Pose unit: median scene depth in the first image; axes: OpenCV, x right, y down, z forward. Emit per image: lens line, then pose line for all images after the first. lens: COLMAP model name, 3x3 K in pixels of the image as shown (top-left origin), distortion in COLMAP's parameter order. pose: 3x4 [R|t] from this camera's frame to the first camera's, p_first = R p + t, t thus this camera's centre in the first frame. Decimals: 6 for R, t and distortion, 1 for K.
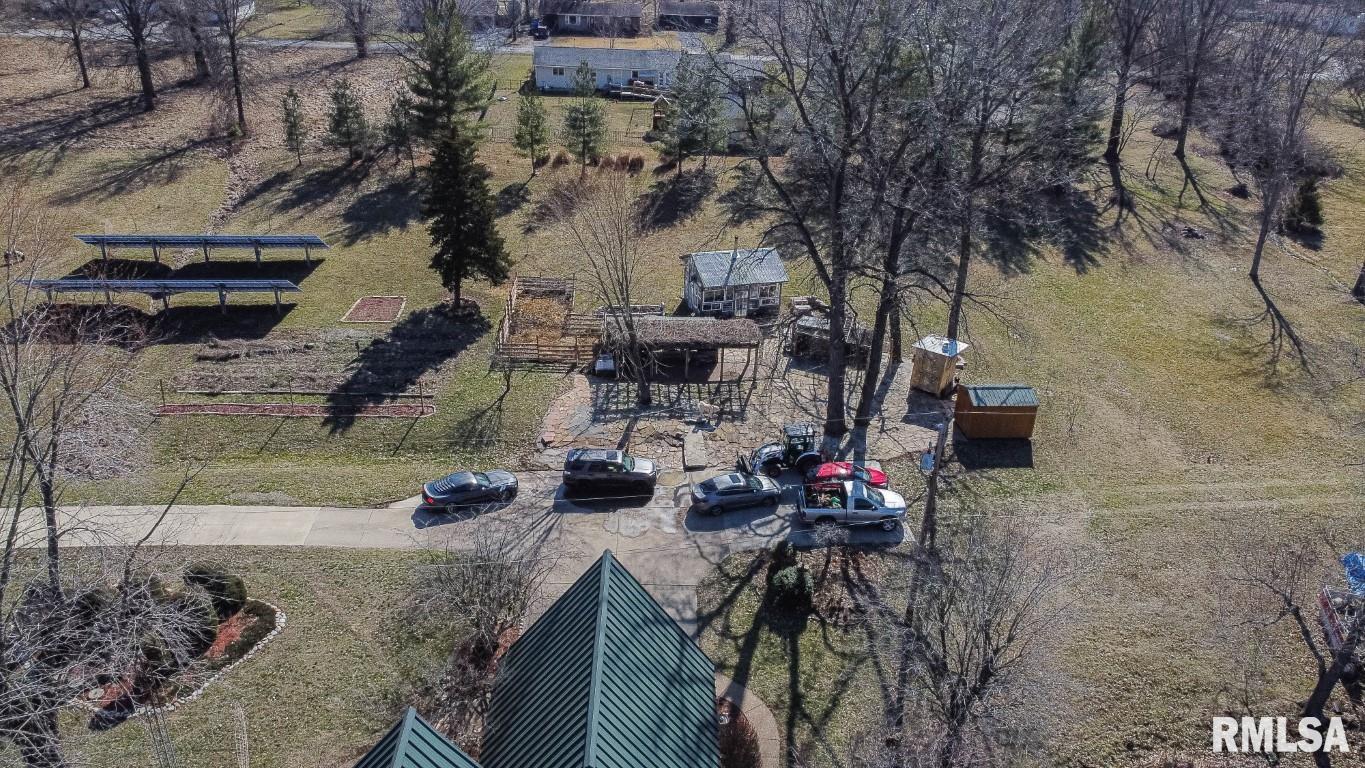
lens RADIAL K [[1008.2, 0, 696.7], [0, 1008.2, 384.8], [0, 0, 1]] dist [0.001271, -0.021052]
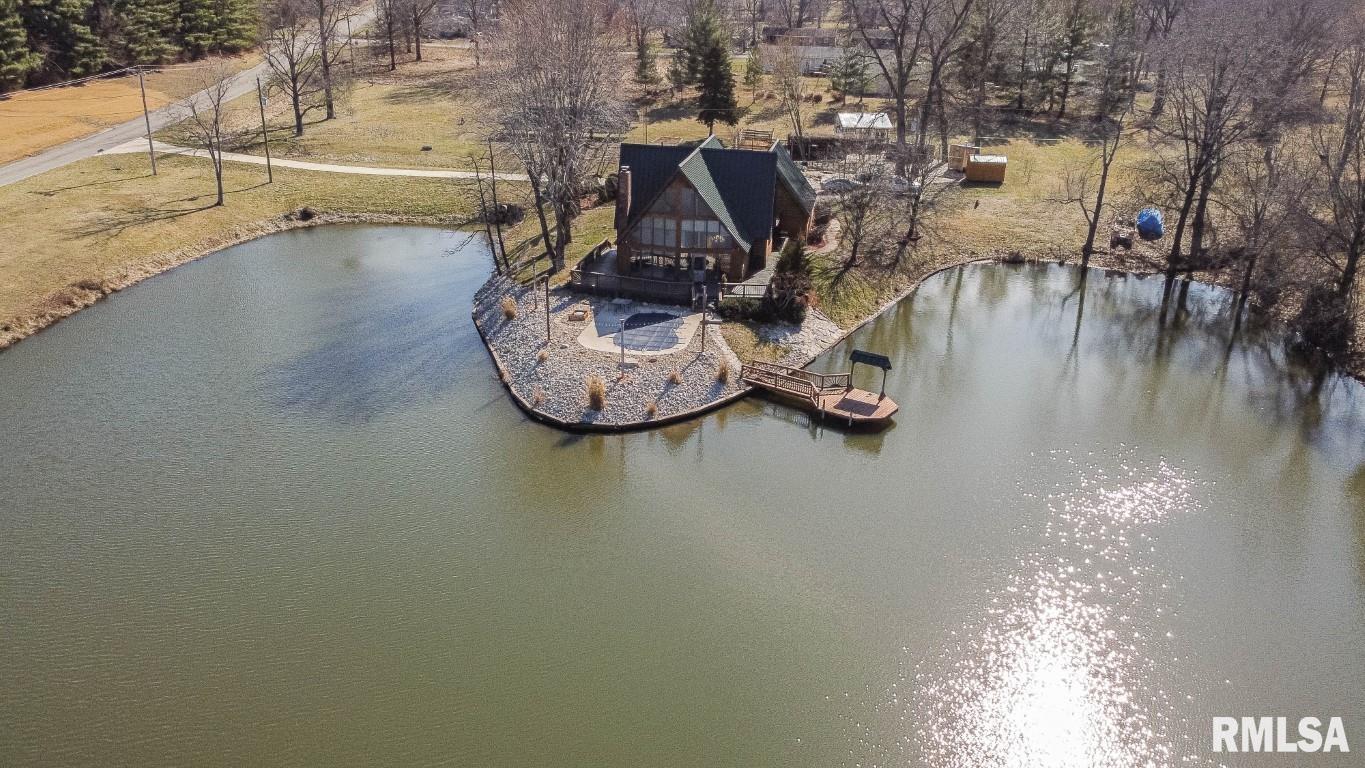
lens RADIAL K [[1008.2, 0, 696.7], [0, 1008.2, 384.8], [0, 0, 1]] dist [0.001271, -0.021052]
pose [[0.978876, 0.057304, -0.196260, 0.092707], [-0.072522, 0.994819, -0.071248, 0.361282], [0.191160, 0.083976, 0.977960, -0.562214]]
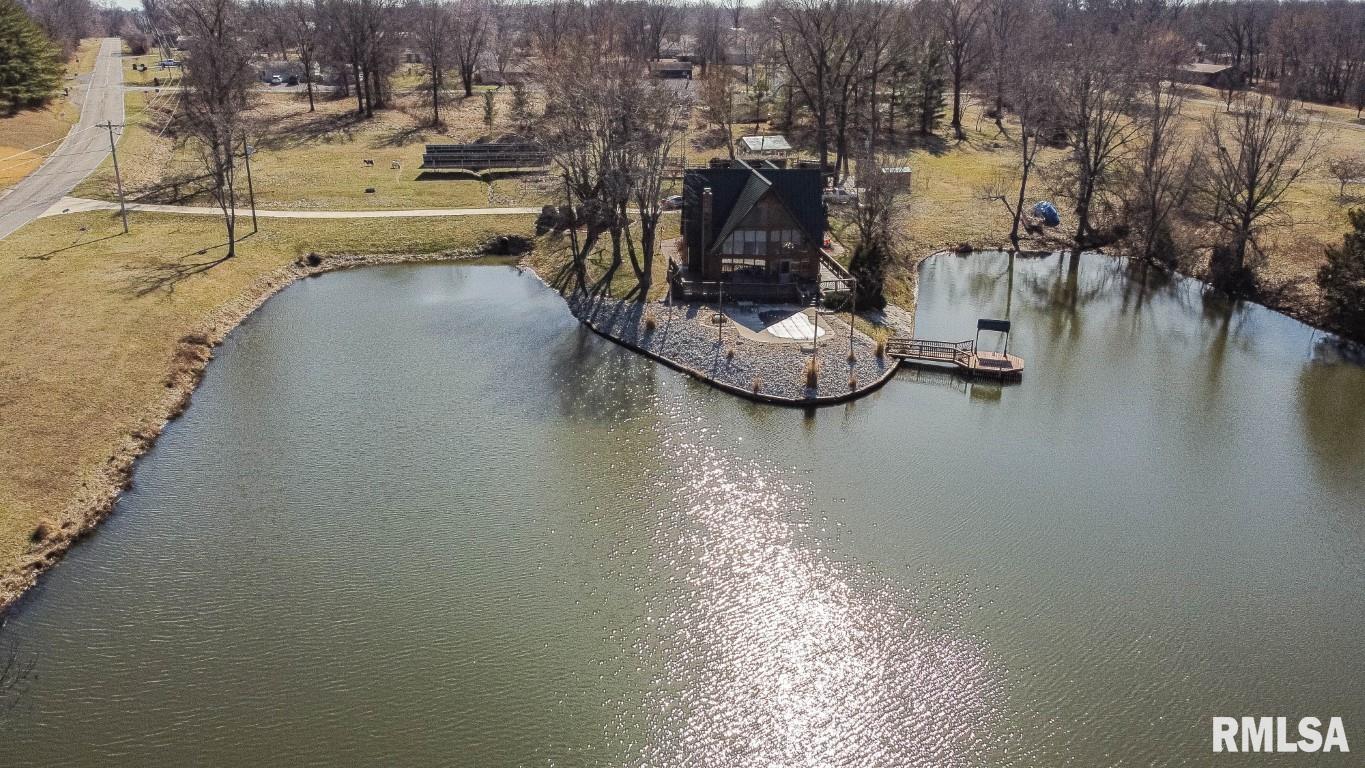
lens RADIAL K [[1008.2, 0, 696.7], [0, 1008.2, 384.8], [0, 0, 1]] dist [0.001271, -0.021052]
pose [[0.995058, -0.061319, 0.078099, -0.202944], [0.068987, 0.992634, -0.099590, 0.398910], [-0.071417, 0.104485, 0.991959, -0.679008]]
